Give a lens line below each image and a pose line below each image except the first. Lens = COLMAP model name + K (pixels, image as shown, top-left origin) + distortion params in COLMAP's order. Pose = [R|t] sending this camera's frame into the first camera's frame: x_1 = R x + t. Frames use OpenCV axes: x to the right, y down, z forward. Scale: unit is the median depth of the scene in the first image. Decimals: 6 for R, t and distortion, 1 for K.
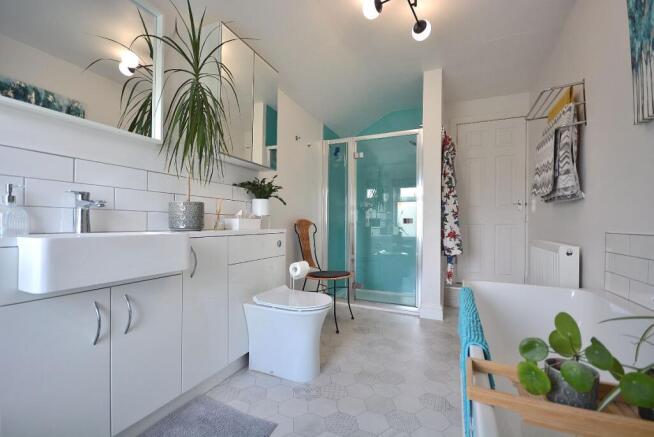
lens RADIAL K [[291.2, 0, 328.8], [0, 291.2, 223.1], [0, 0, 1]] dist [0.005134, -0.008190]
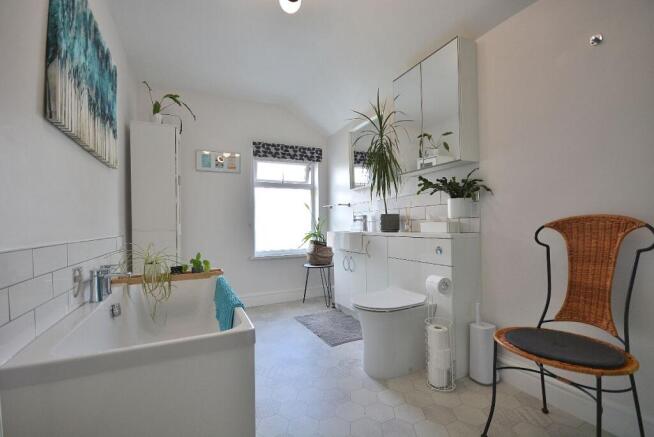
lens RADIAL K [[291.2, 0, 327.8], [0, 291.2, 220.9], [0, 0, 1]] dist [0.005134, -0.008190]
pose [[-0.647290, -0.012382, -0.762144, 0.747353], [0.008972, 0.999675, -0.023861, 0.001836], [0.762191, -0.022283, -0.646968, 1.381975]]
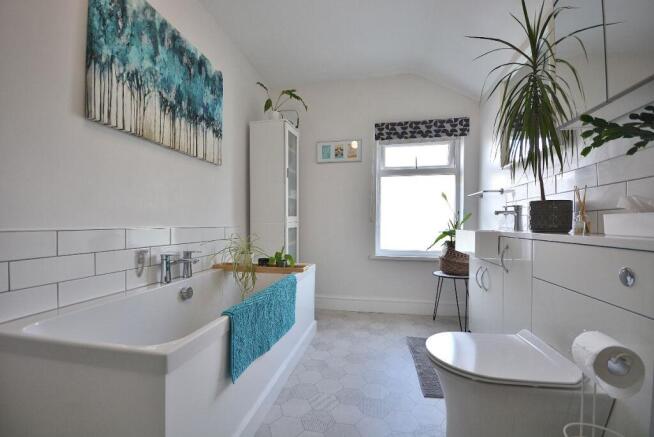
lens RADIAL K [[291.2, 0, 325.4], [0, 291.2, 222.2], [0, 0, 1]] dist [0.005134, -0.008190]
pose [[-0.976411, -0.017722, -0.215191, 0.306891], [-0.016353, 0.999833, -0.008140, 0.011786], [0.215299, -0.004429, -0.976538, 1.349828]]
